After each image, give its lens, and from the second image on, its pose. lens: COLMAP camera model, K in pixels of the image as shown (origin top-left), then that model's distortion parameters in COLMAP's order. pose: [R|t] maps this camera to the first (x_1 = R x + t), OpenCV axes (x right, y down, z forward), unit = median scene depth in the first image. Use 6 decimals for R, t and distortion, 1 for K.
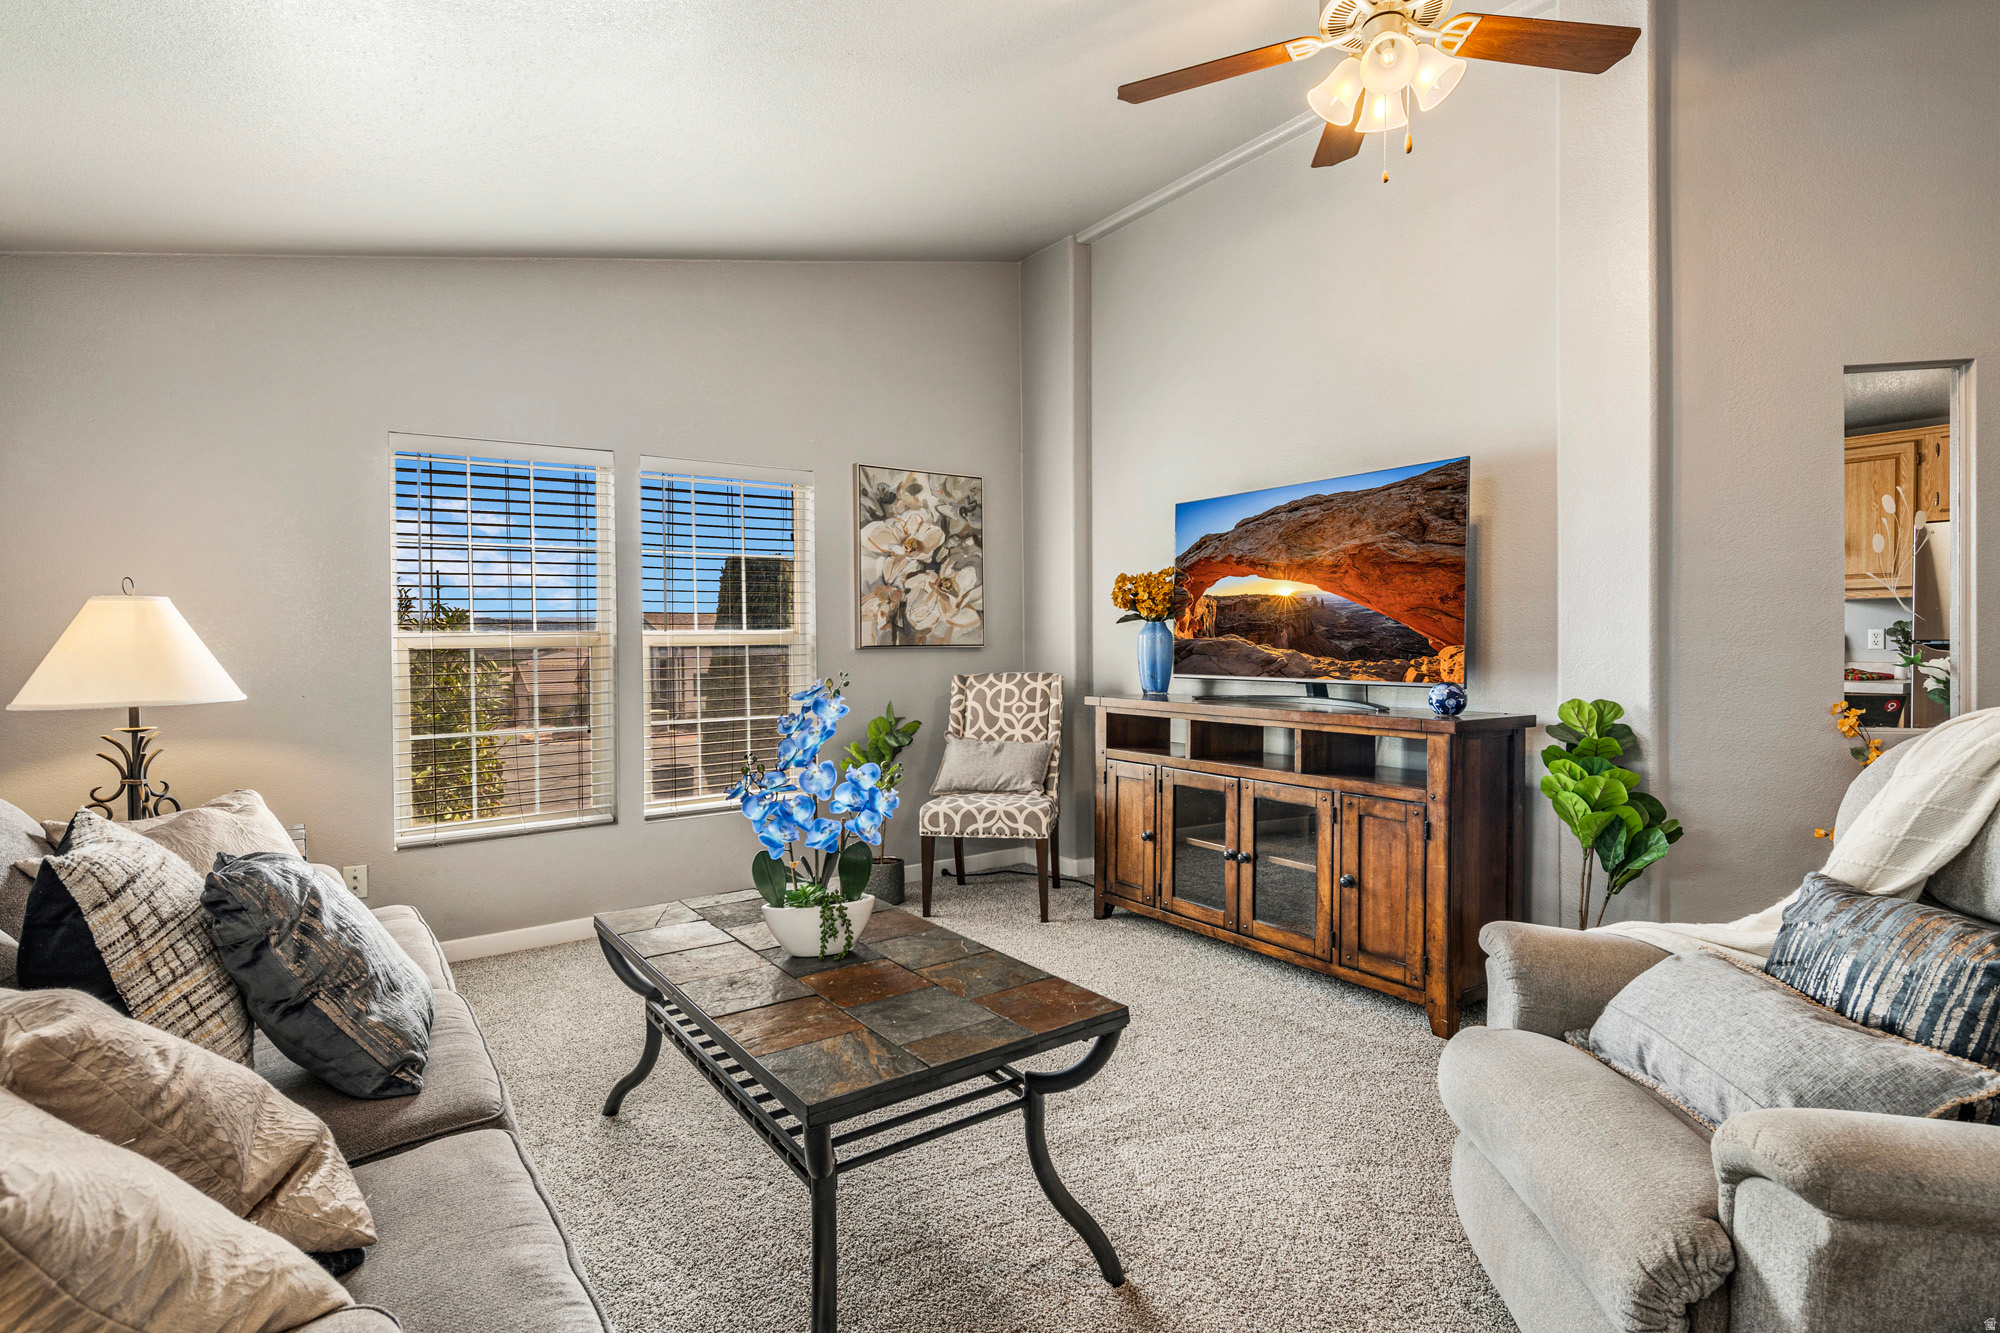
lens RADIAL K [[976.4, 0, 1002.3], [0, 976.4, 650.8], [0, 0, 1]] dist [0.000600, -0.000442]
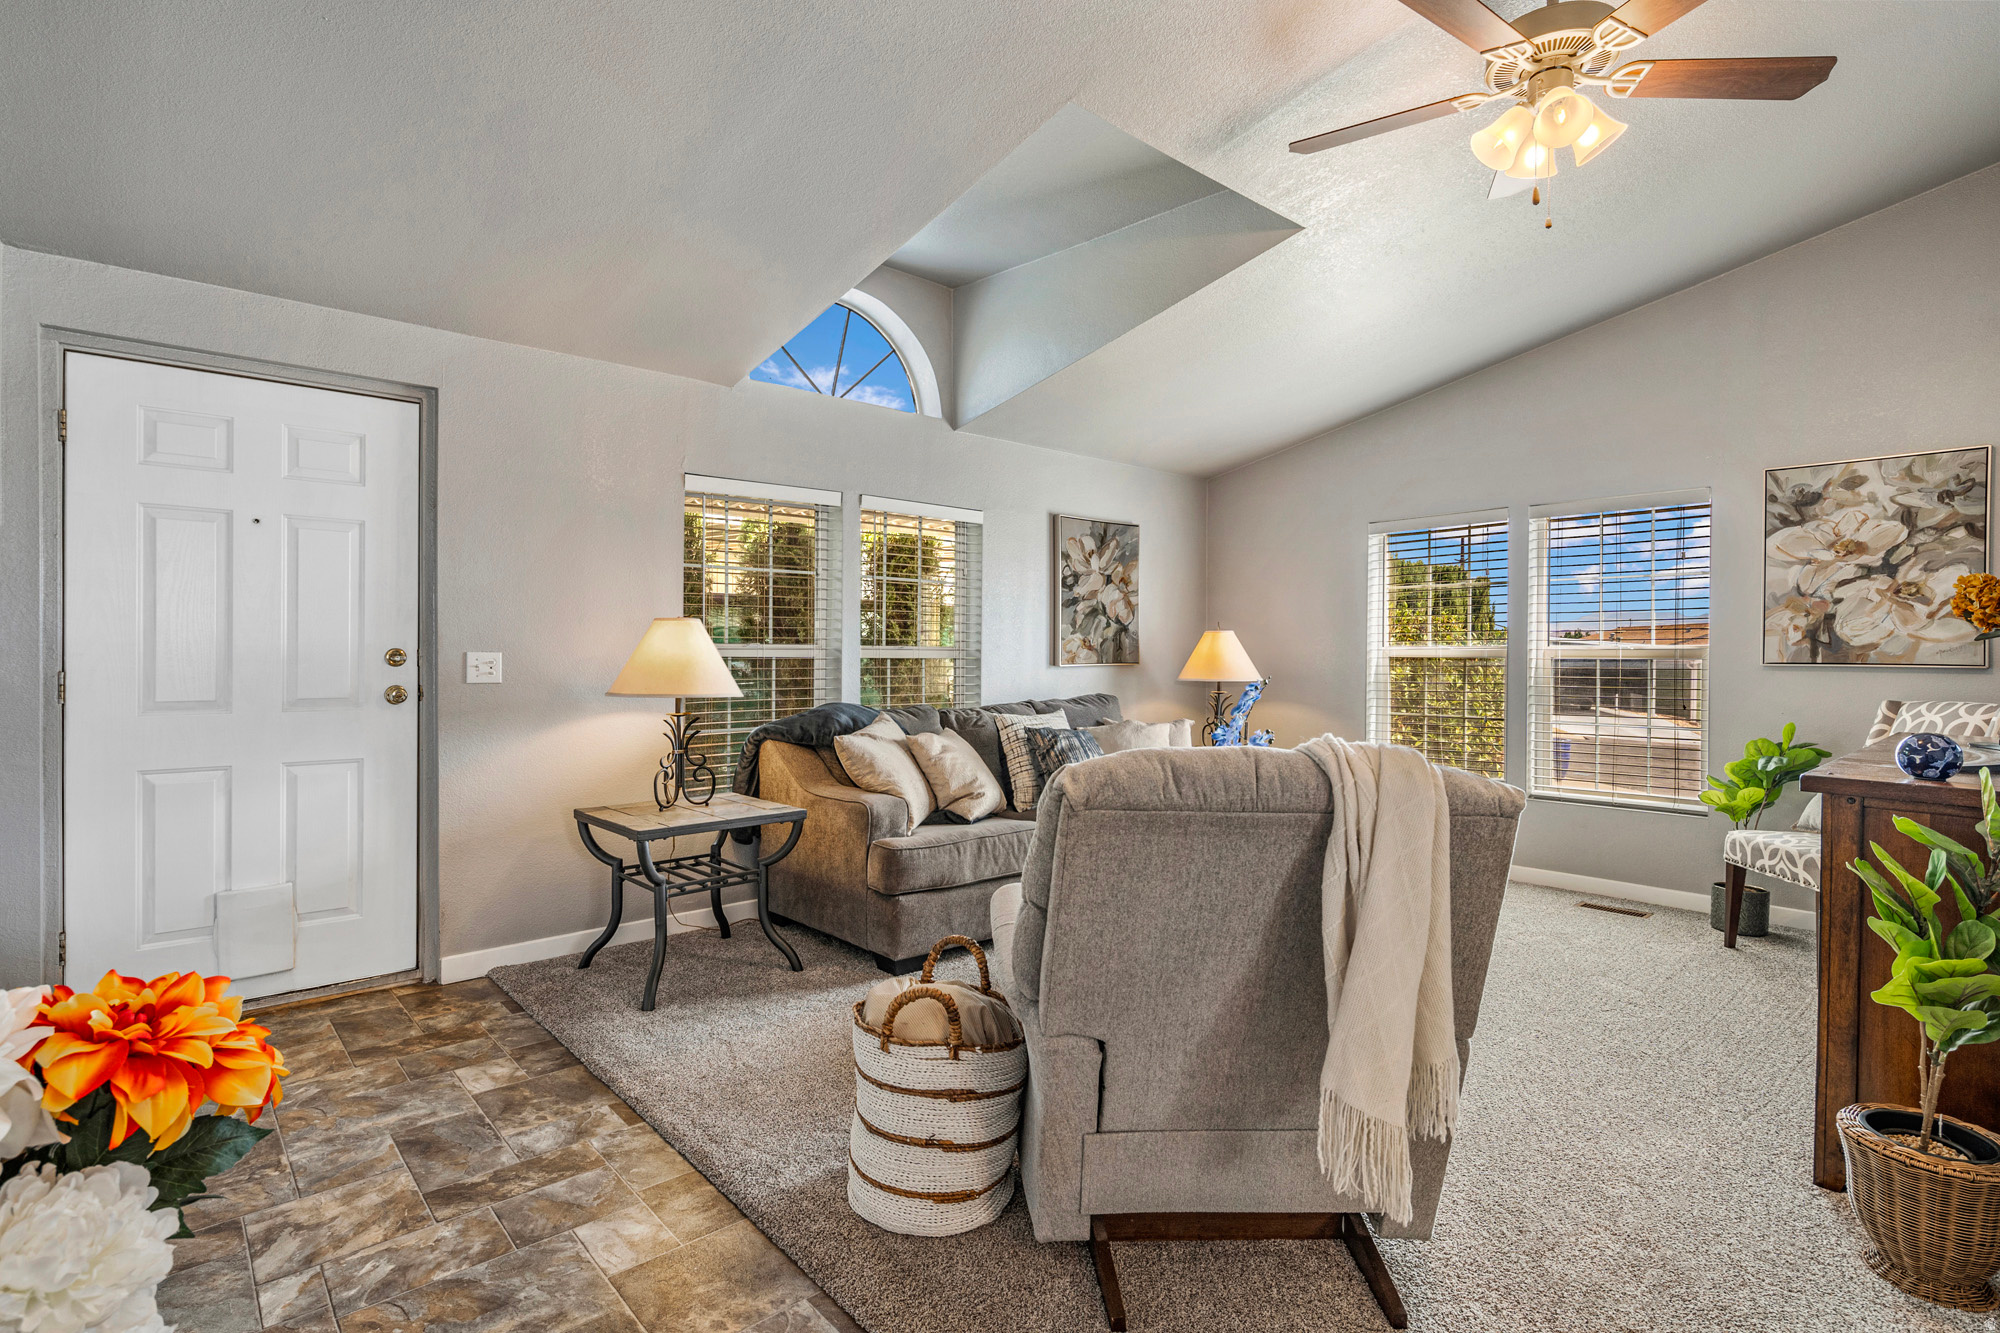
lens RADIAL K [[976.4, 0, 1002.3], [0, 976.4, 650.8], [0, 0, 1]] dist [0.000600, -0.000442]
pose [[0.109552, 0.015537, -0.993860, 0.693805], [-0.011859, 0.999827, 0.014323, -0.020429], [0.993910, 0.010217, 0.109717, 0.160145]]
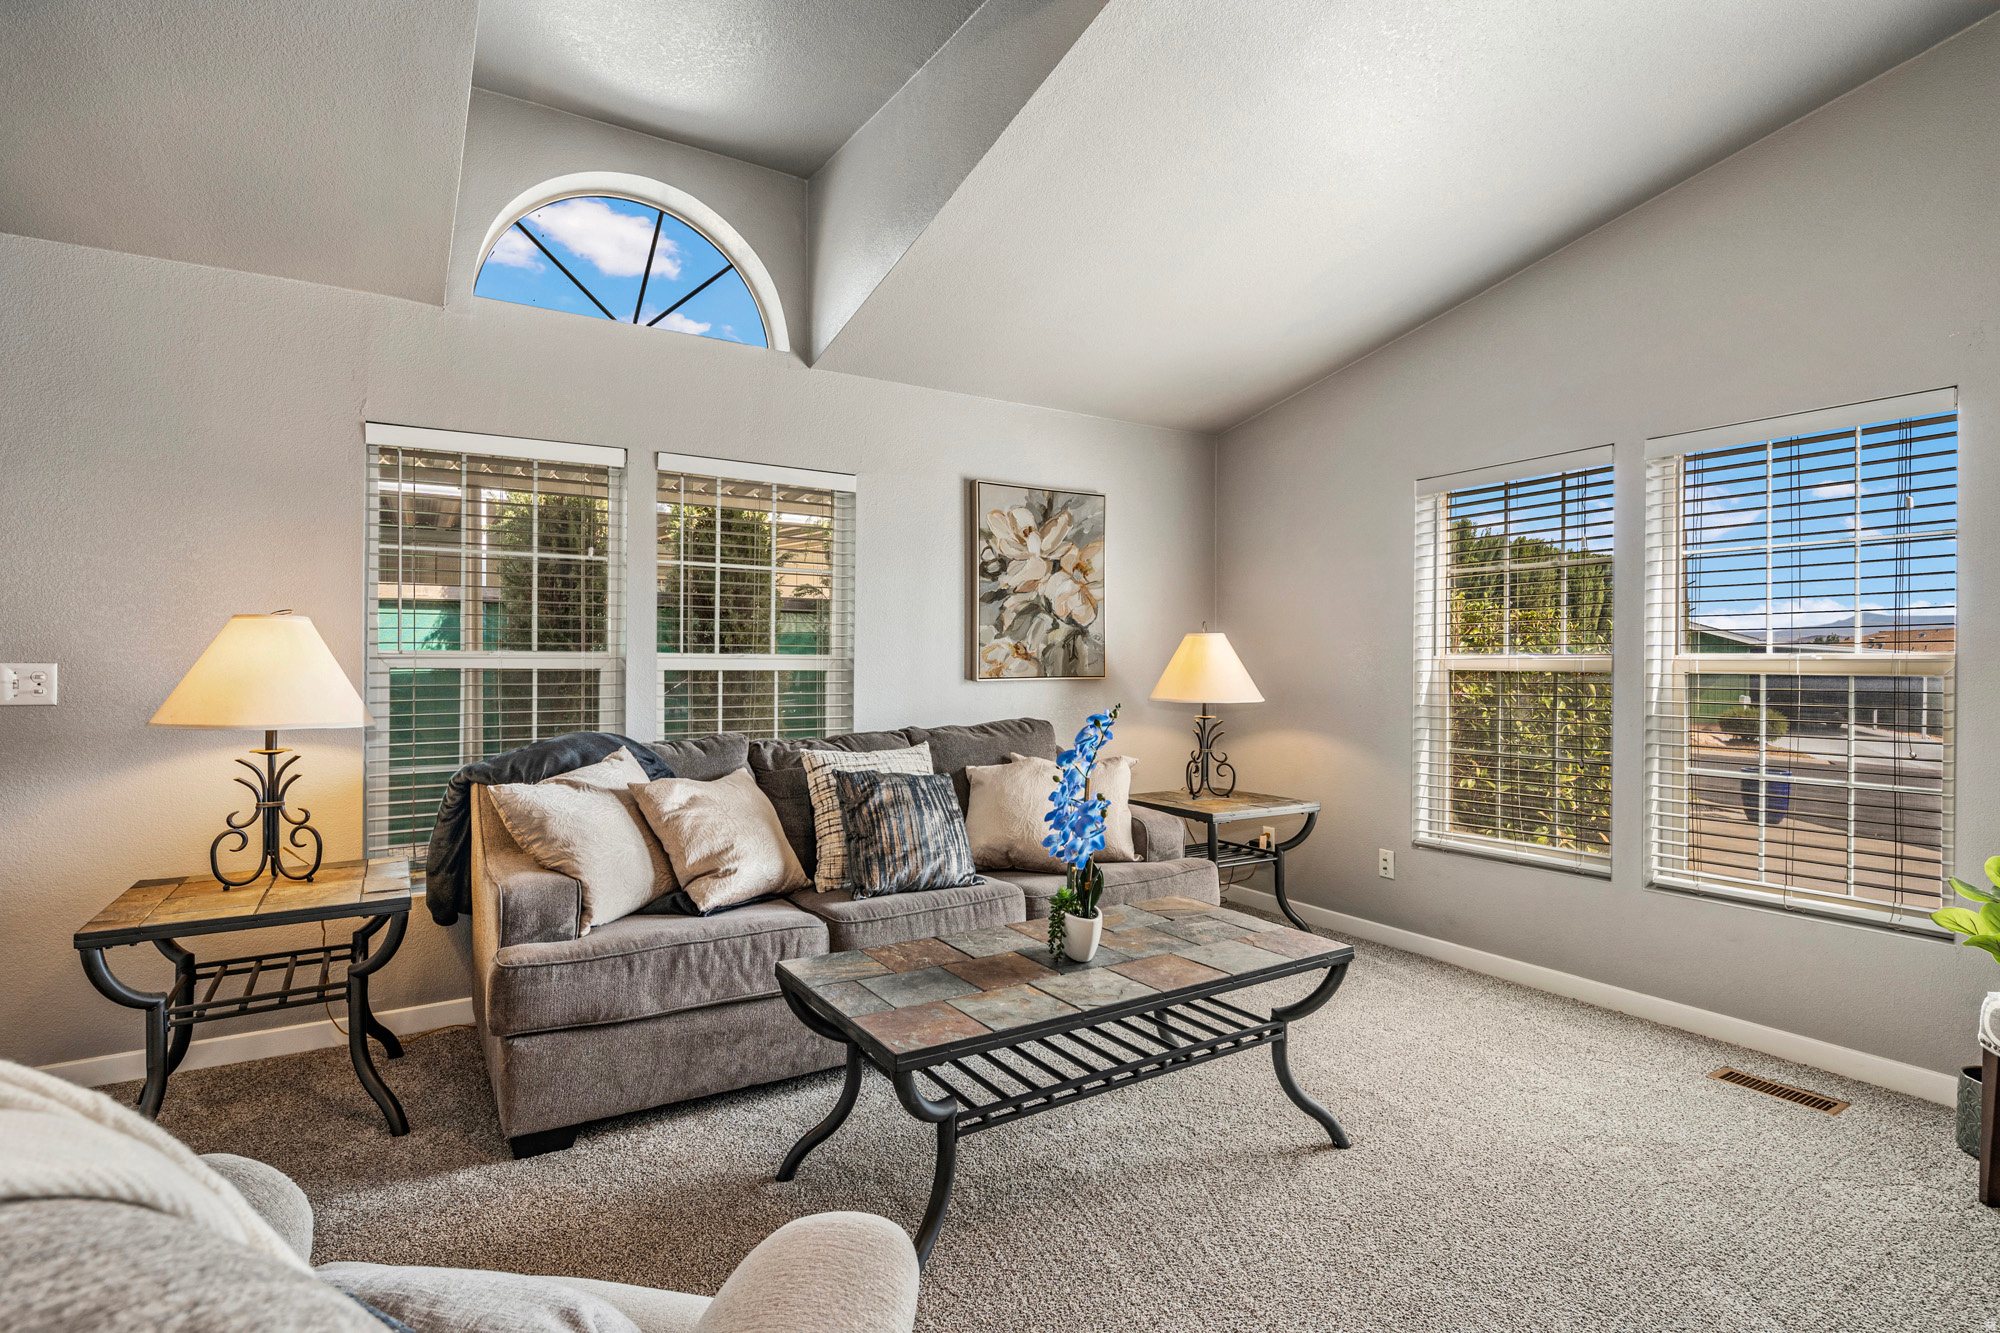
lens RADIAL K [[976.2, 0, 995.7], [0, 976.2, 657.4], [0, 0, 1]] dist [-0.001585, -0.006923]
pose [[-0.062188, 0.013734, -0.997970, 0.412033], [-0.010269, 0.999844, 0.014400, -0.020152], [0.998012, 0.011144, -0.062037, 0.432824]]
